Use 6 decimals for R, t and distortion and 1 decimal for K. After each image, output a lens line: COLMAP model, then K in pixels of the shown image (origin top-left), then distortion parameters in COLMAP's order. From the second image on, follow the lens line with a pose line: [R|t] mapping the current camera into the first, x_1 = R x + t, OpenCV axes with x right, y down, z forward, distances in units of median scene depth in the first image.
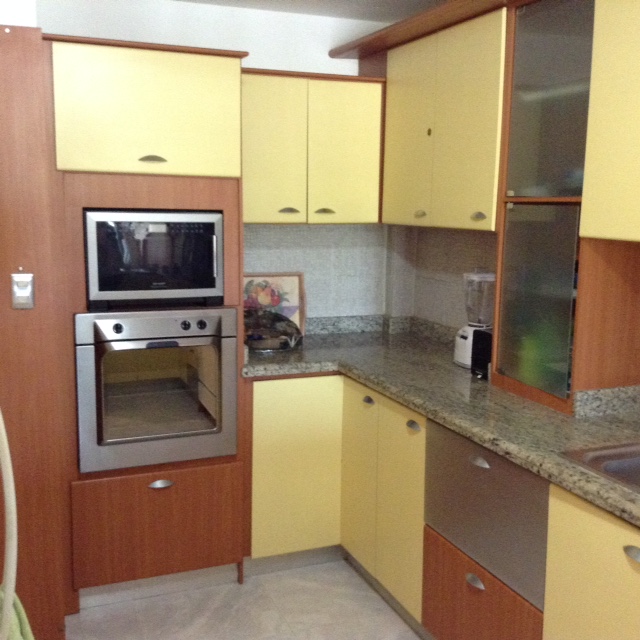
lens RADIAL K [[775.0, 0, 319.1], [0, 775.0, 309.9], [0, 0, 1]] dist [0.009335, -0.037645]
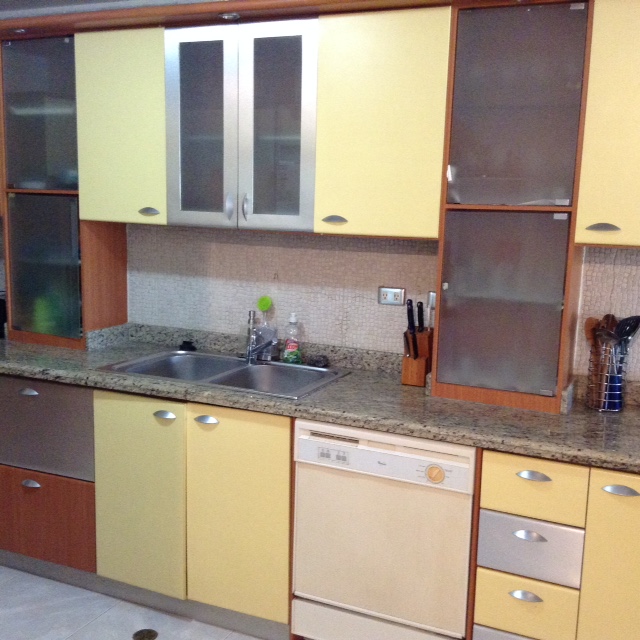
lens RADIAL K [[775.0, 0, 319.1], [0, 775.0, 309.9], [0, 0, 1]] dist [0.009335, -0.037645]
pose [[0.725093, -0.097909, 0.681655, -0.324325], [0.079431, 0.995126, 0.058442, 0.019397], [-0.684055, 0.011769, 0.729336, -0.306820]]
